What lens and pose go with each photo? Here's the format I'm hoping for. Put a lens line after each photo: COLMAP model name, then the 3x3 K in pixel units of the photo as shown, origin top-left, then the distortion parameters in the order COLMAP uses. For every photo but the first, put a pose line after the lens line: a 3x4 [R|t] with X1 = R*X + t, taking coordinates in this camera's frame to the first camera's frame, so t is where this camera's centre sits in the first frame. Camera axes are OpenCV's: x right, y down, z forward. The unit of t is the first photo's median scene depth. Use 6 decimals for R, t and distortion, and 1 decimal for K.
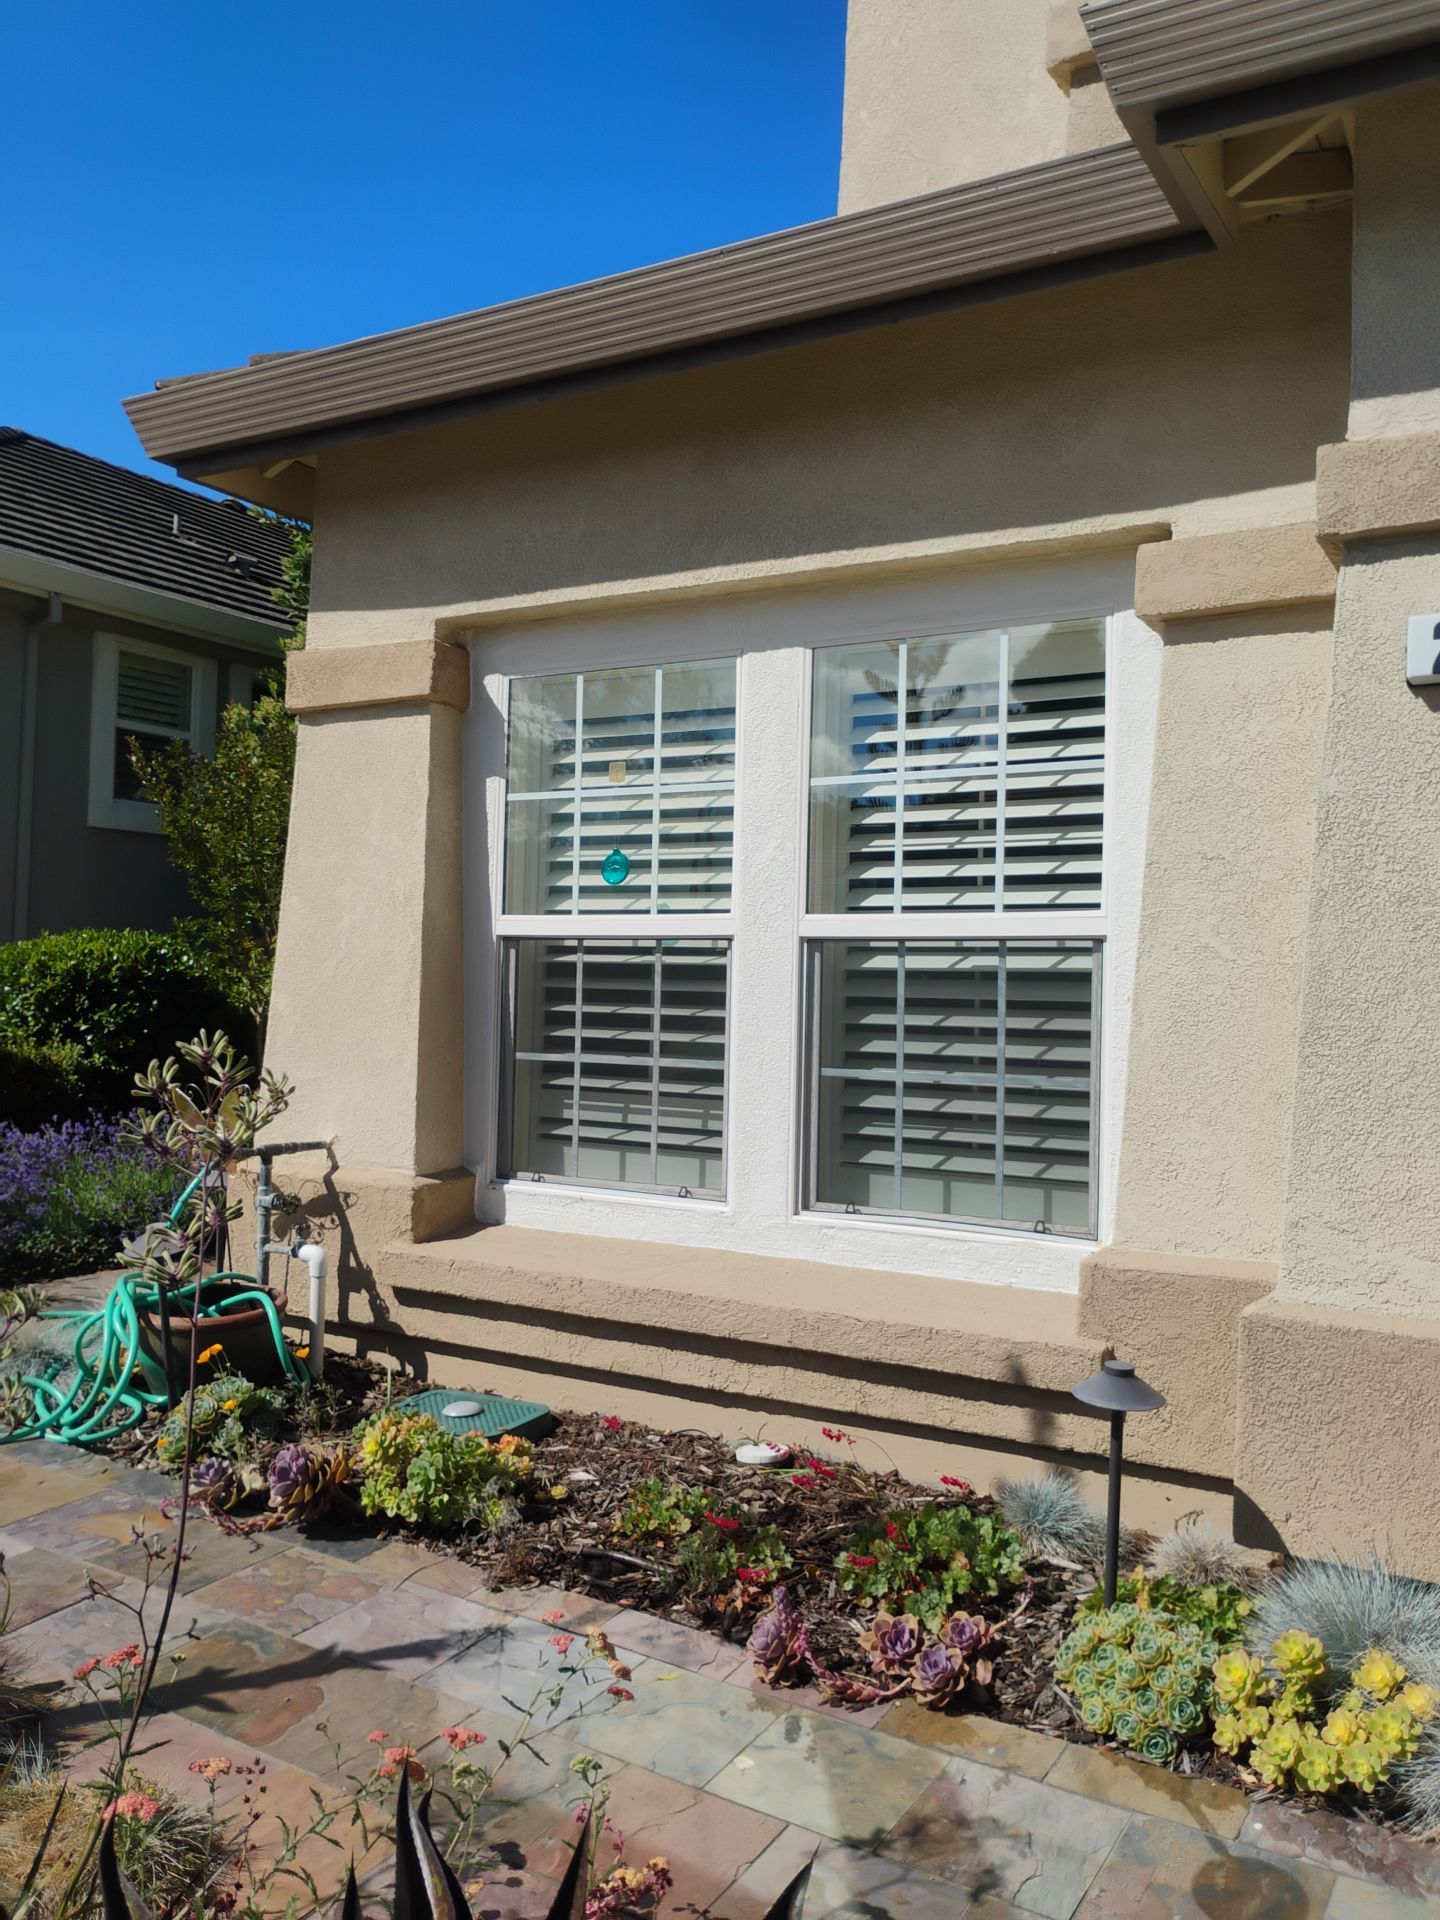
lens RADIAL K [[1583.5, 0, 720.0], [0, 1583.5, 960.0], [0, 0, 1]] dist [0.012678, -0.008620]
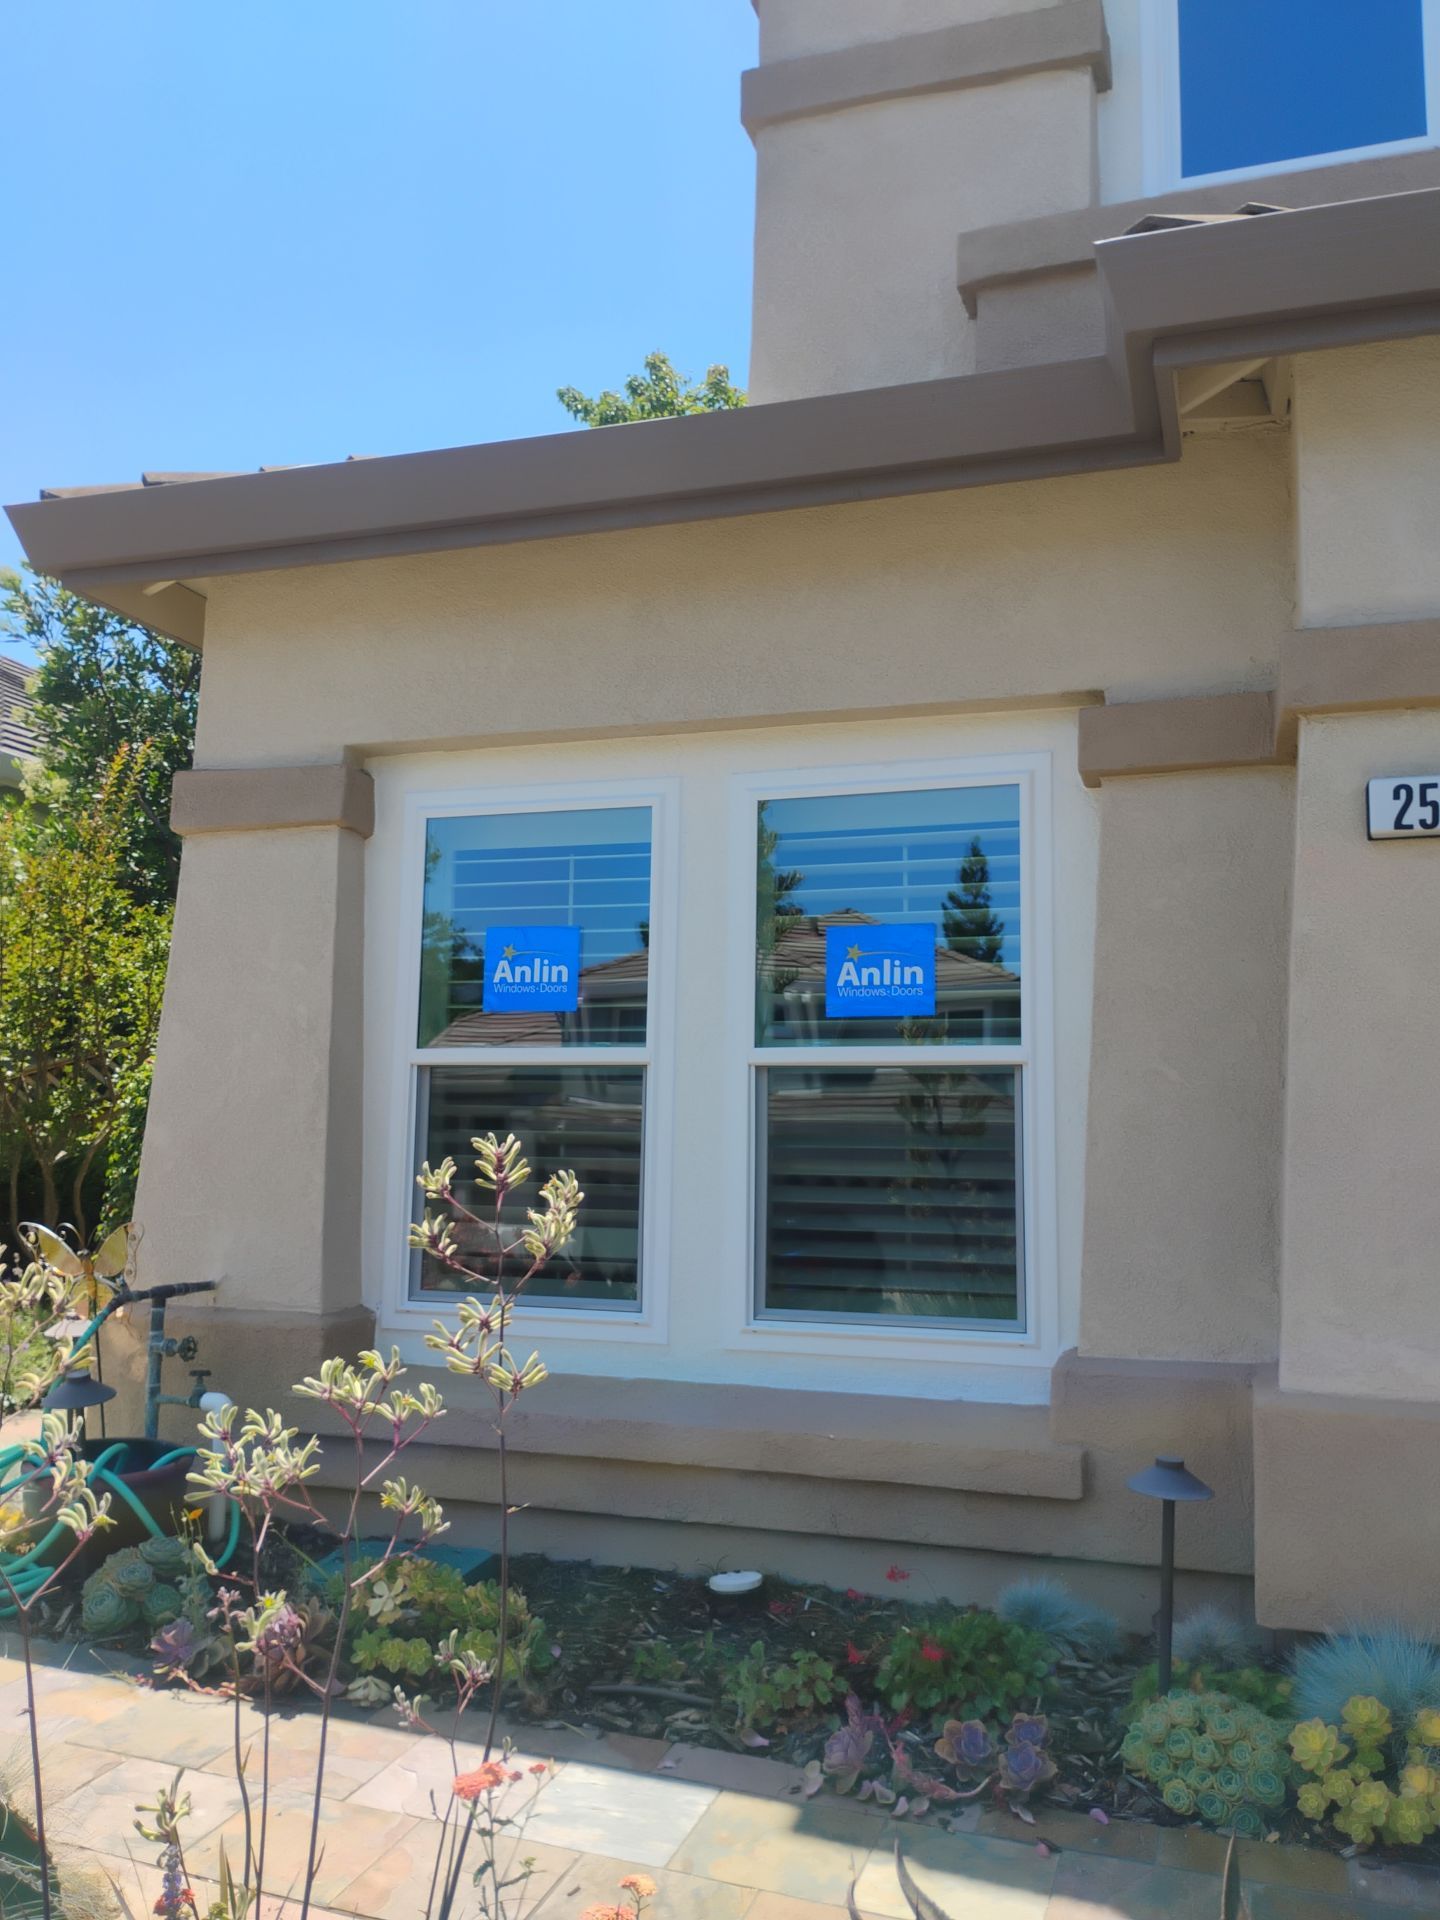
lens RADIAL K [[1583.5, 0, 720.0], [0, 1583.5, 960.0], [0, 0, 1]] dist [0.012678, -0.008620]
pose [[0.976986, 0.013609, 0.212868, -0.240388], [0.004571, 0.996397, -0.084683, 0.006528], [-0.213253, 0.083707, 0.973404, -0.008737]]
